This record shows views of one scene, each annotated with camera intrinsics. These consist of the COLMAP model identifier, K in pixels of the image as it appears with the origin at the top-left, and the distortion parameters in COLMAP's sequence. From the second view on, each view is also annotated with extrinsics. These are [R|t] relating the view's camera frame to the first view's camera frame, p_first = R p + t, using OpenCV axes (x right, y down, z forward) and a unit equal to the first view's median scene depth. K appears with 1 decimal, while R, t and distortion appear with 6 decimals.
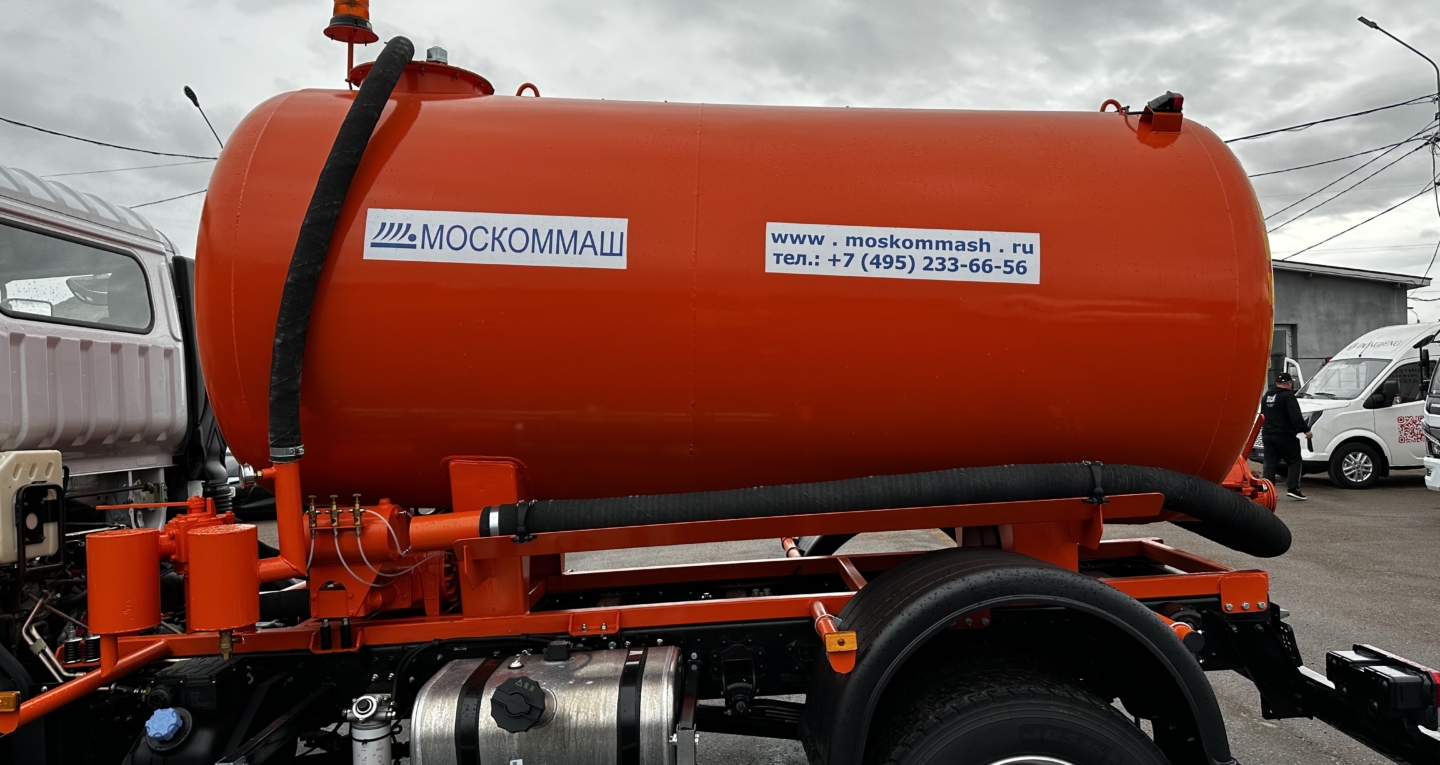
lens RADIAL K [[978.0, 0, 723.2], [0, 978.0, 415.8], [0, 0, 1]] dist [0.087788, -0.079909]
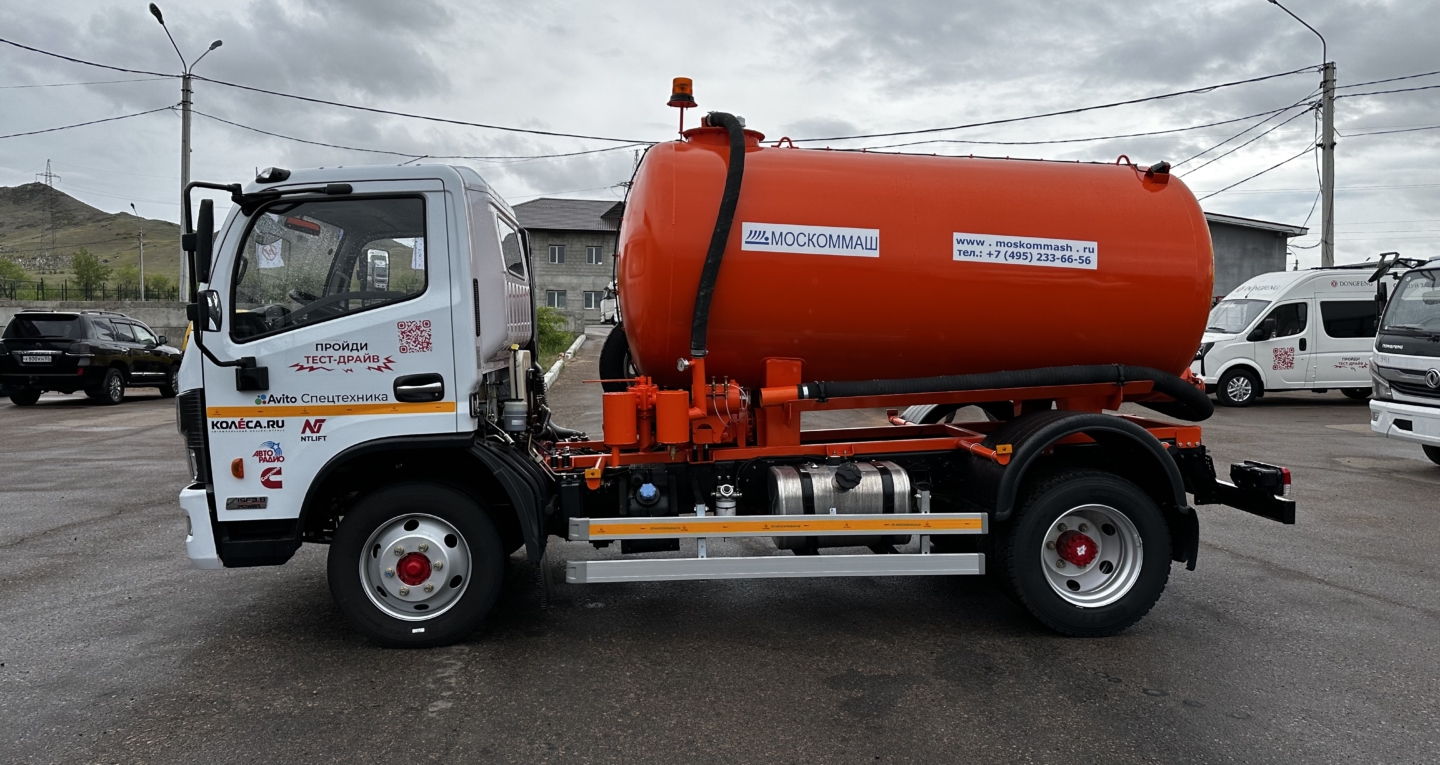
lens RADIAL K [[978.0, 0, 693.6], [0, 978.0, 403.8], [0, 0, 1]] dist [0.087788, -0.079909]
pose [[0.997582, 0.011920, 0.068474, -0.573027], [-0.016309, 0.997823, 0.063905, 0.014533], [-0.067563, -0.064867, 0.995604, -0.848091]]
